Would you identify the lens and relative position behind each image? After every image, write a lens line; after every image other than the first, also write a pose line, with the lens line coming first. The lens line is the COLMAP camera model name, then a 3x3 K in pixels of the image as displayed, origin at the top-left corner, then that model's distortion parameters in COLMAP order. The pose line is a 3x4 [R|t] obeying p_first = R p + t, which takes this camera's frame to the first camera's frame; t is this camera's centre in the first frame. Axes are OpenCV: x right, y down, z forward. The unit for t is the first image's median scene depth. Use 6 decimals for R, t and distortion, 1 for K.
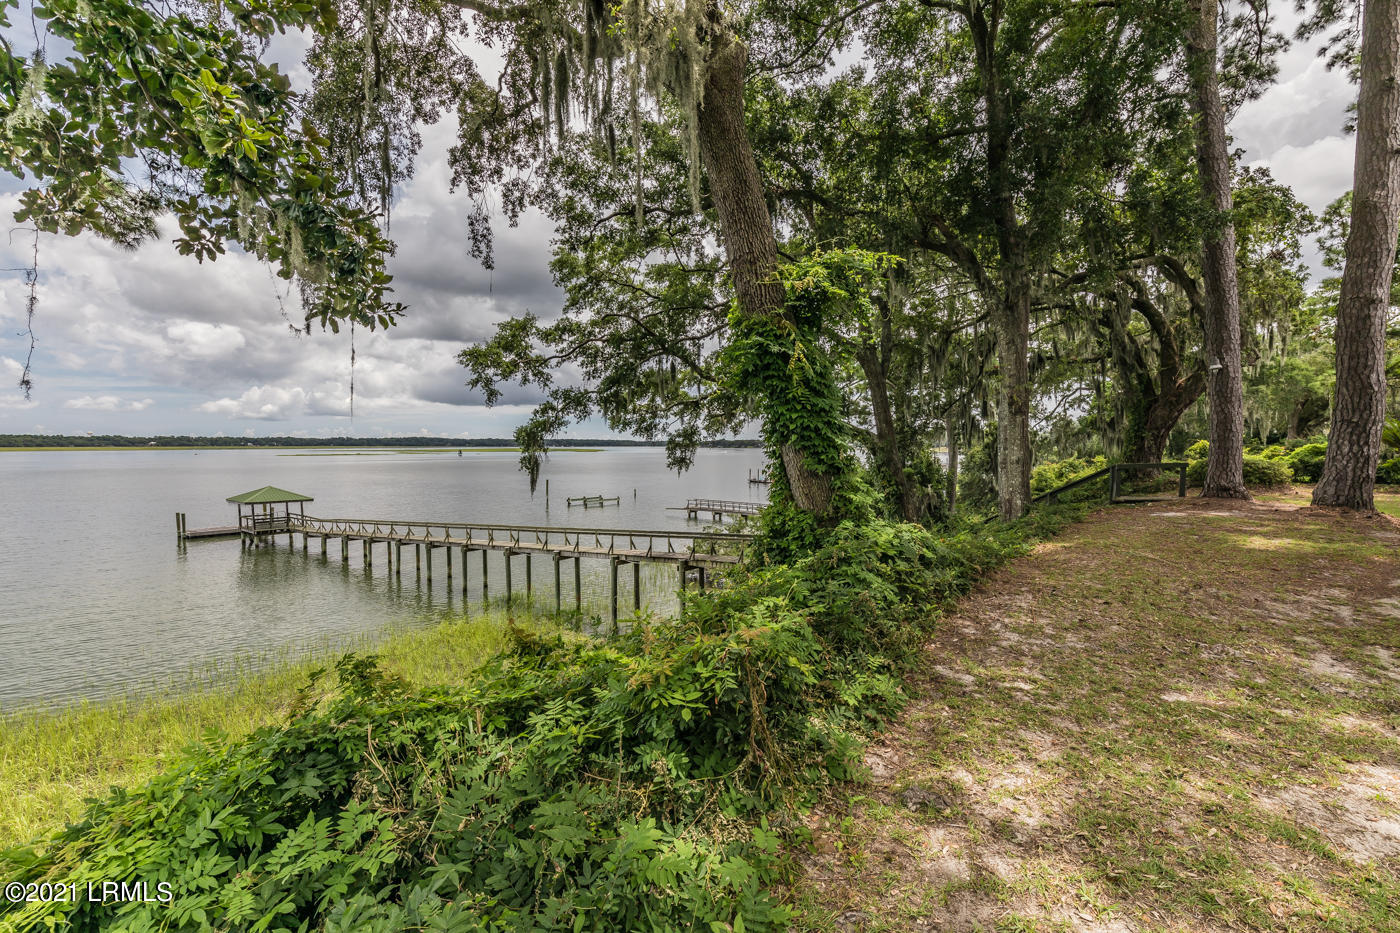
lens RADIAL K [[638.6, 0, 700.0], [0, 638.6, 466.5], [0, 0, 1]] dist [0.032846, 0.000237]
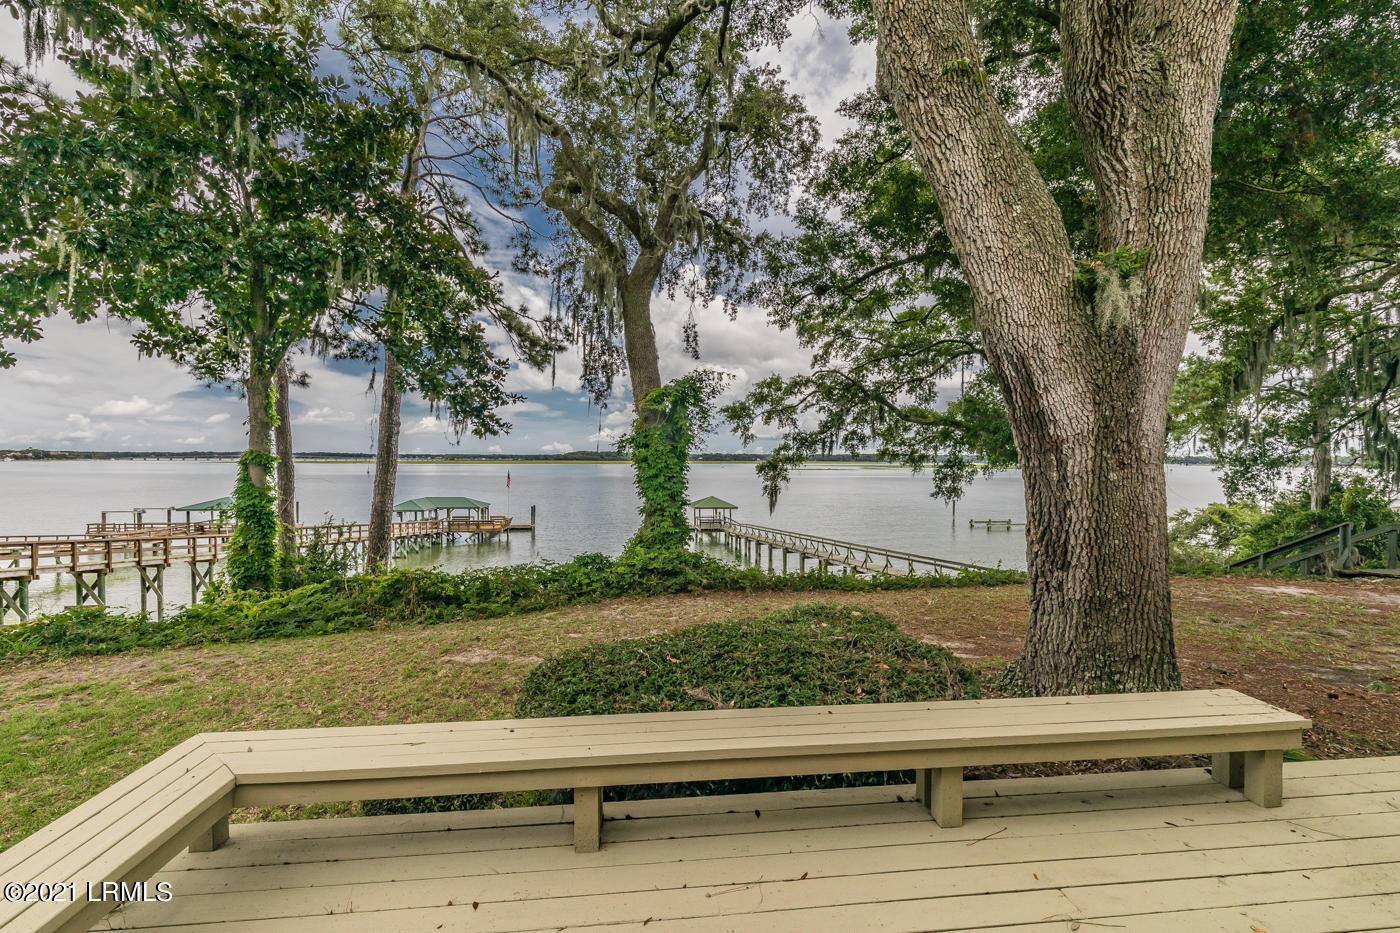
lens RADIAL K [[638.6, 0, 700.0], [0, 638.6, 466.5], [0, 0, 1]] dist [0.032846, 0.000237]
pose [[0.758165, 0.010597, -0.651976, 0.435245], [-0.025652, 0.999579, -0.013584, -0.029469], [0.651558, 0.027023, 0.758118, -0.063896]]
